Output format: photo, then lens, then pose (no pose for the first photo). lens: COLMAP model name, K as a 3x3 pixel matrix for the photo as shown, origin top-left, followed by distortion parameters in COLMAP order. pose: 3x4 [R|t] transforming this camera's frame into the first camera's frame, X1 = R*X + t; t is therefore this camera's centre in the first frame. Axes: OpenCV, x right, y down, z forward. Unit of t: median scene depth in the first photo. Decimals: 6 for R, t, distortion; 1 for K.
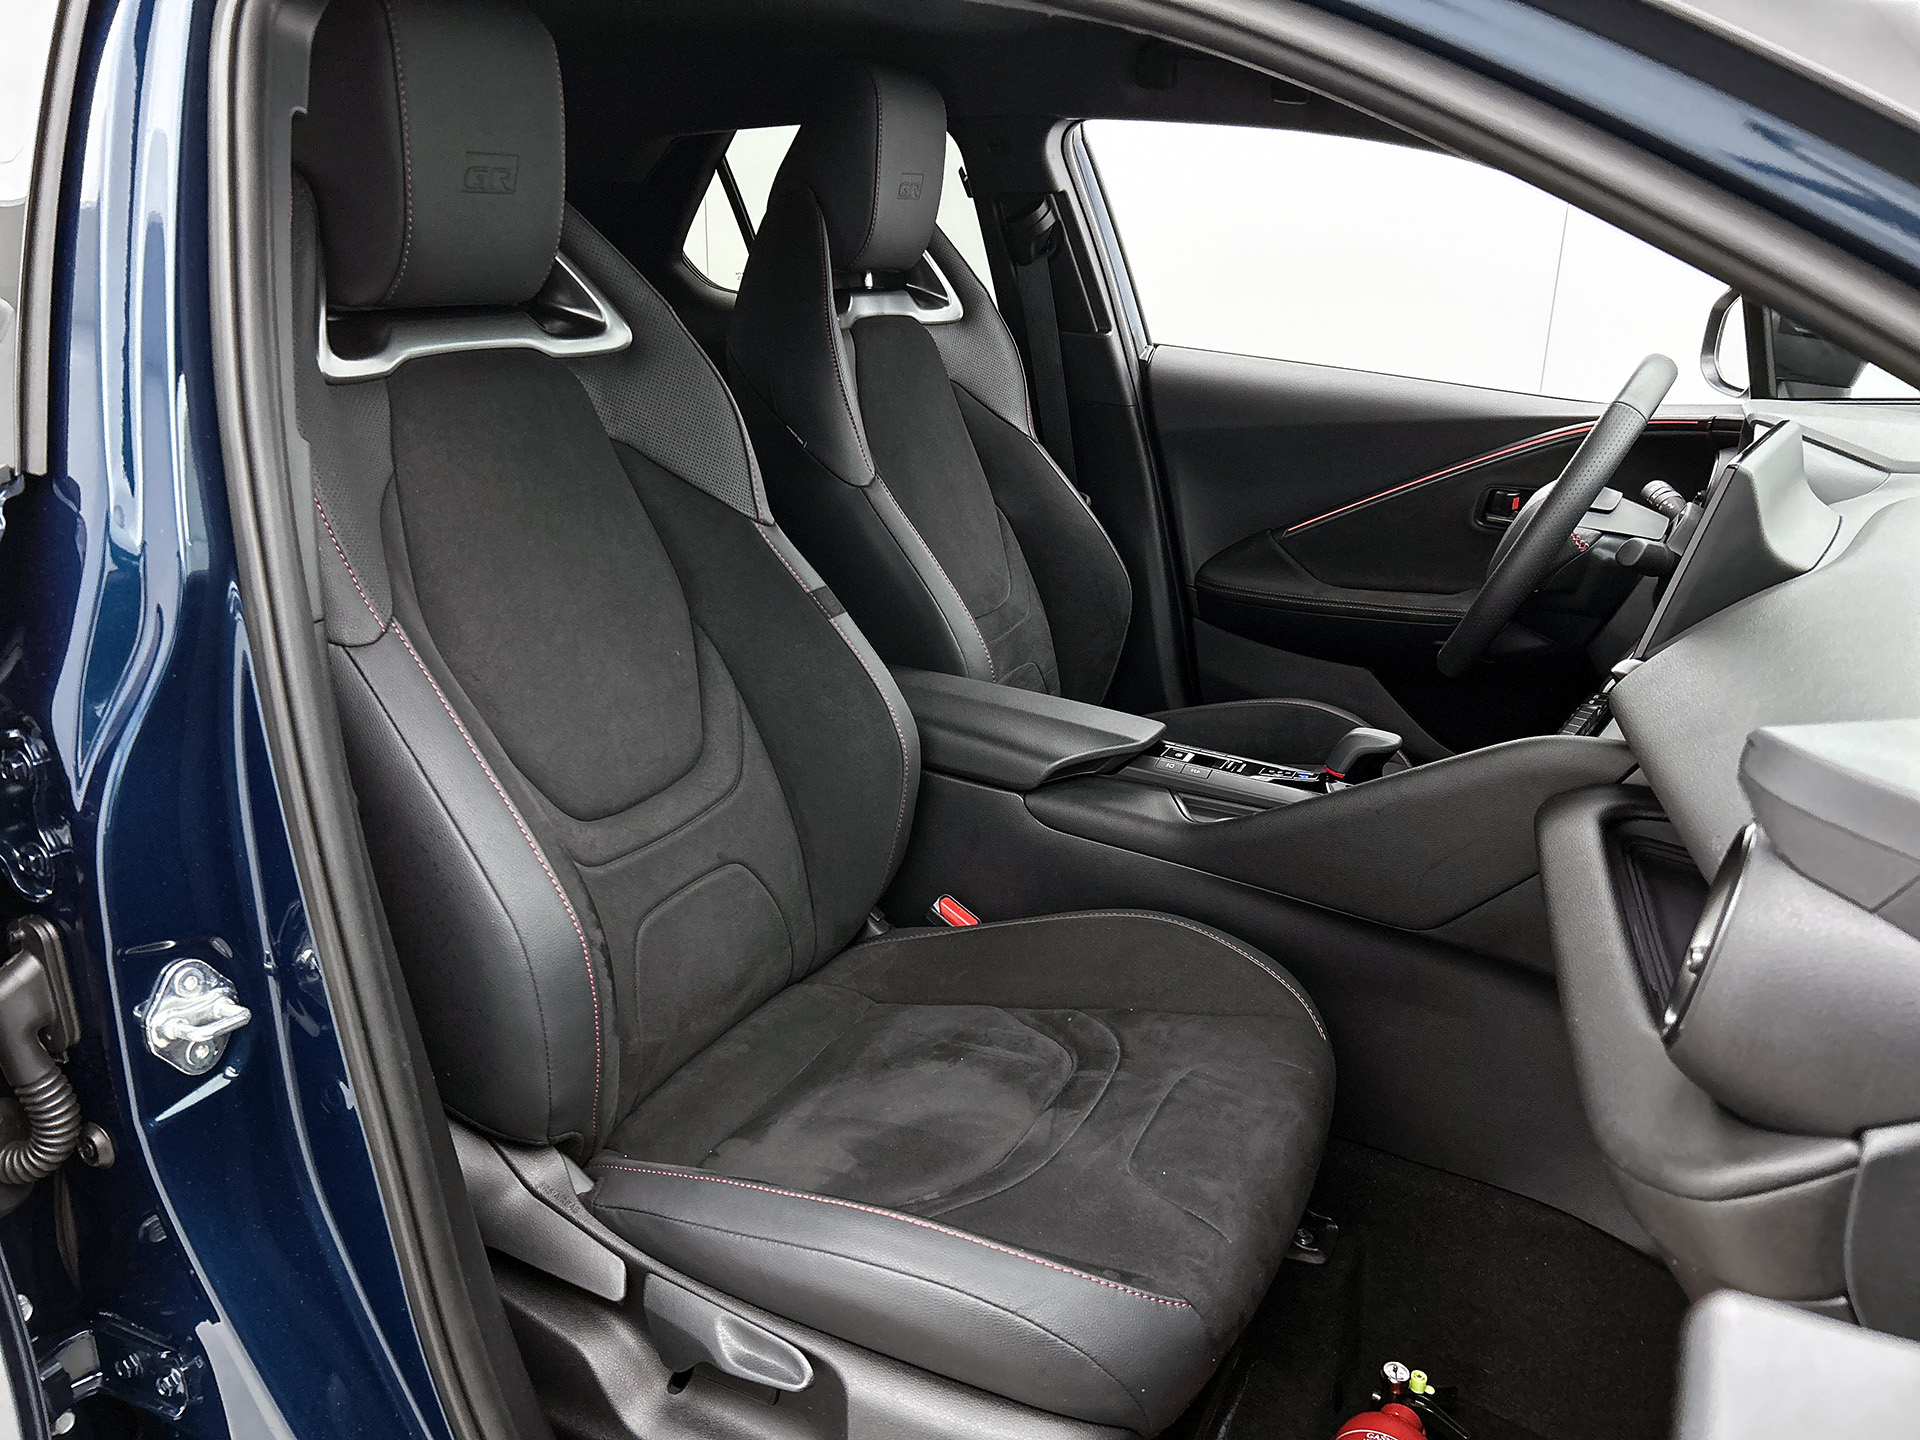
lens RADIAL K [[1436.4, 0, 960.0], [0, 1436.4, 720.0], [0, 0, 1]] dist [-0.002669, -0.005131]
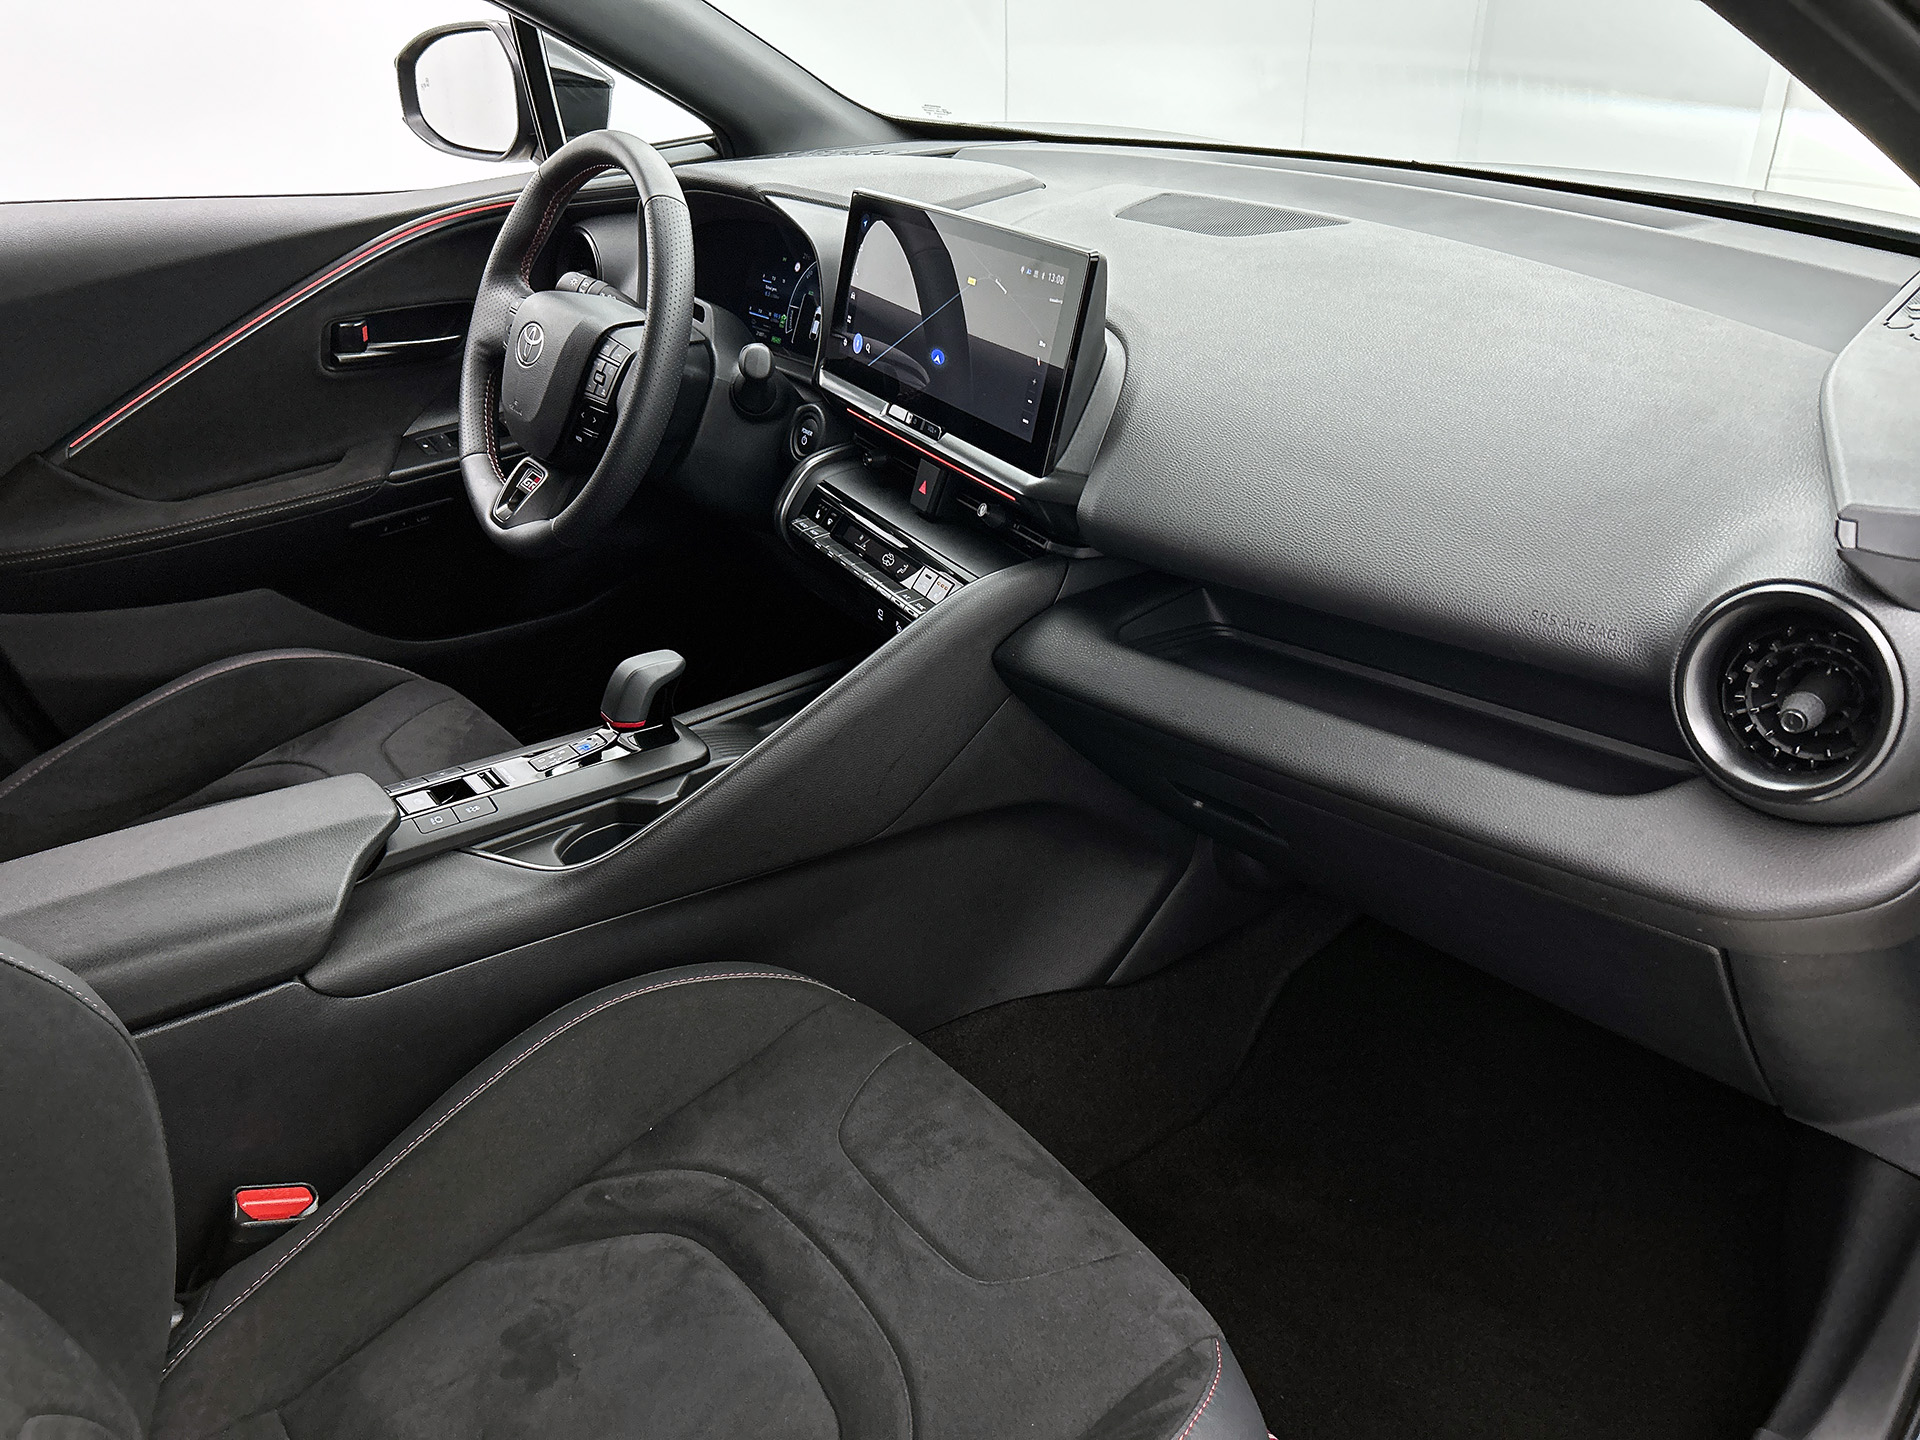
lens RADIAL K [[1436.4, 0, 960.0], [0, 1436.4, 720.0], [0, 0, 1]] dist [-0.002669, -0.005131]
pose [[0.429439, -0.444625, 0.786060, -0.273111], [0.299319, 0.891284, 0.340620, -0.174240], [-0.852051, 0.089007, 0.515837, 0.412532]]
